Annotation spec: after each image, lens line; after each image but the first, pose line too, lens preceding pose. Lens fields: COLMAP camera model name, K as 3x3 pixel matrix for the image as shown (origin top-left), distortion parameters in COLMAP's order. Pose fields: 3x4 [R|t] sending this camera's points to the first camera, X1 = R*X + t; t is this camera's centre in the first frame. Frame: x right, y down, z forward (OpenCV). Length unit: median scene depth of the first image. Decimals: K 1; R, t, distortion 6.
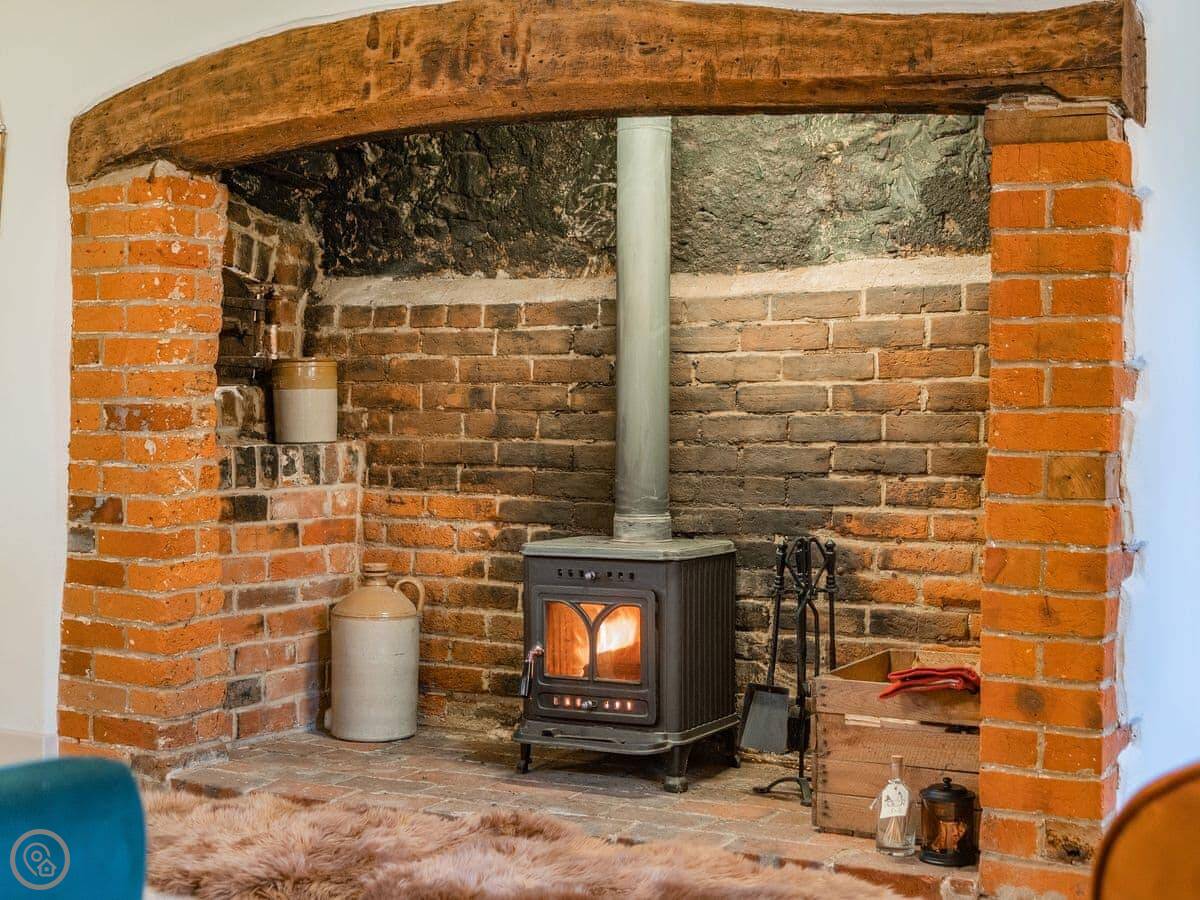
lens RADIAL K [[1665.5, 0, 626.1], [0, 1665.5, 453.7], [0, 0, 1]] dist [0.003968, -0.091529]
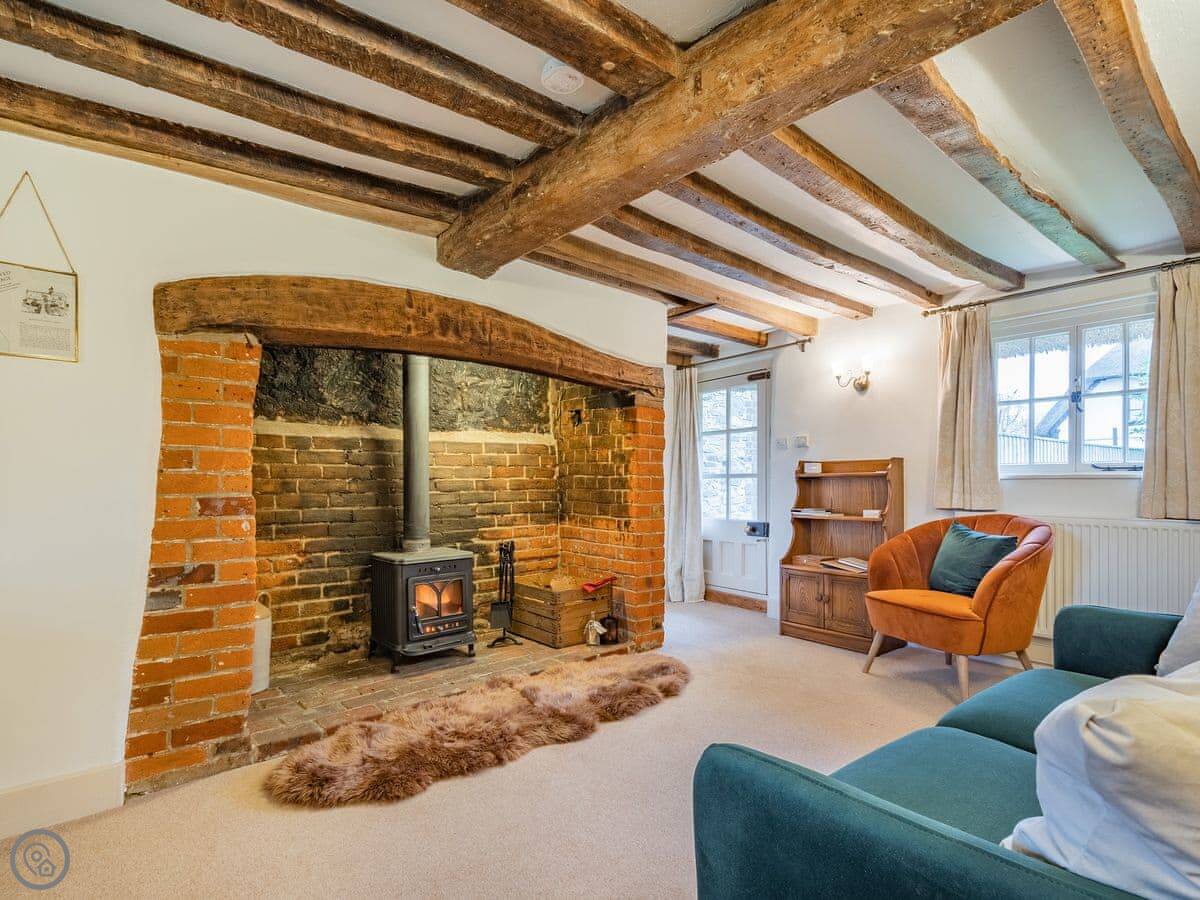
lens RADIAL K [[588.4, 0, 599.0], [0, 588.4, 477.1], [0, 0, 1]] dist [0.002087, 0.000042]
pose [[0.378094, -0.001612, 0.925766, -0.636602], [0.025358, 0.999641, -0.008616, -0.033914], [-0.925420, 0.026734, 0.378000, 0.501127]]
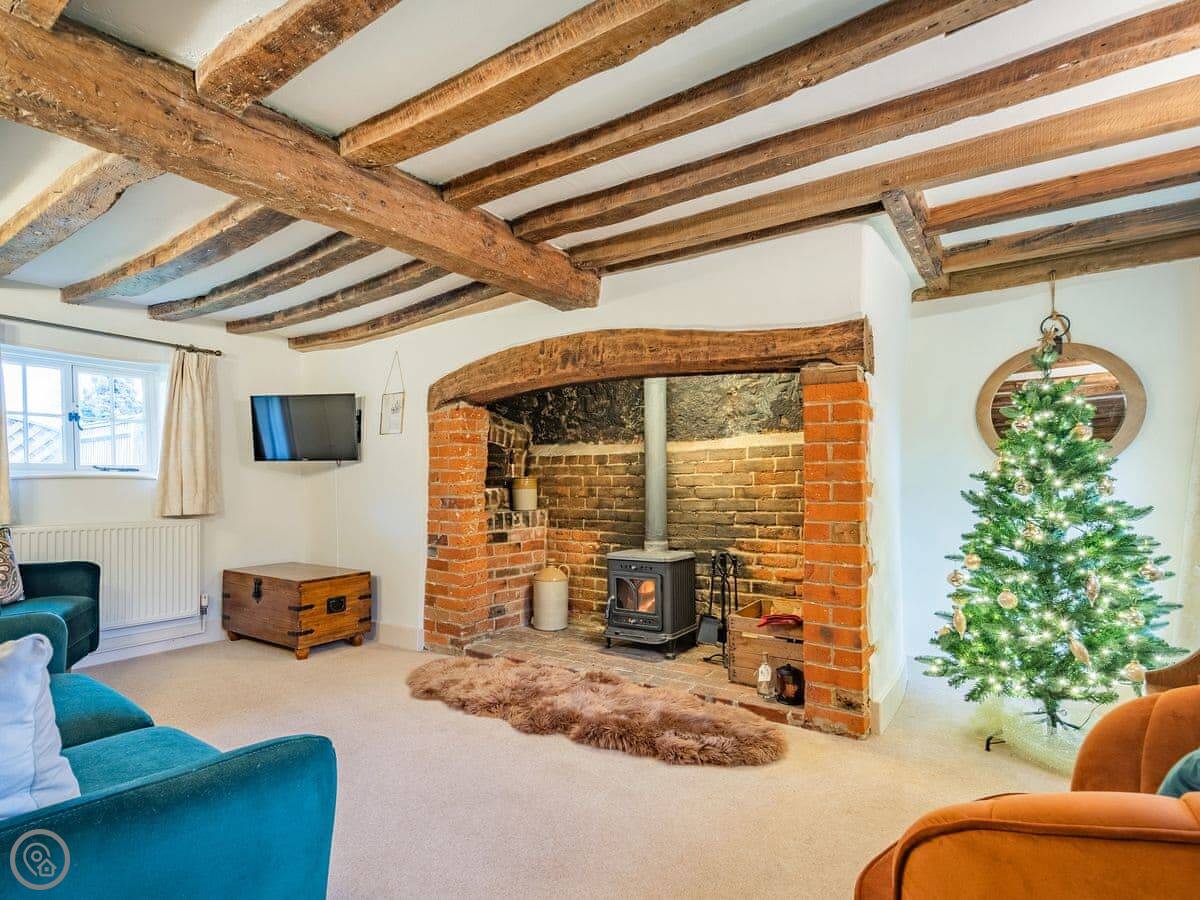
lens RADIAL K [[588.4, 0, 599.0], [0, 588.4, 477.1], [0, 0, 1]] dist [0.002087, 0.000042]
pose [[0.994132, -0.011673, -0.107539, 0.021351], [0.007294, 0.999131, -0.041028, -0.022842], [0.107924, 0.040003, 0.993354, 0.137600]]
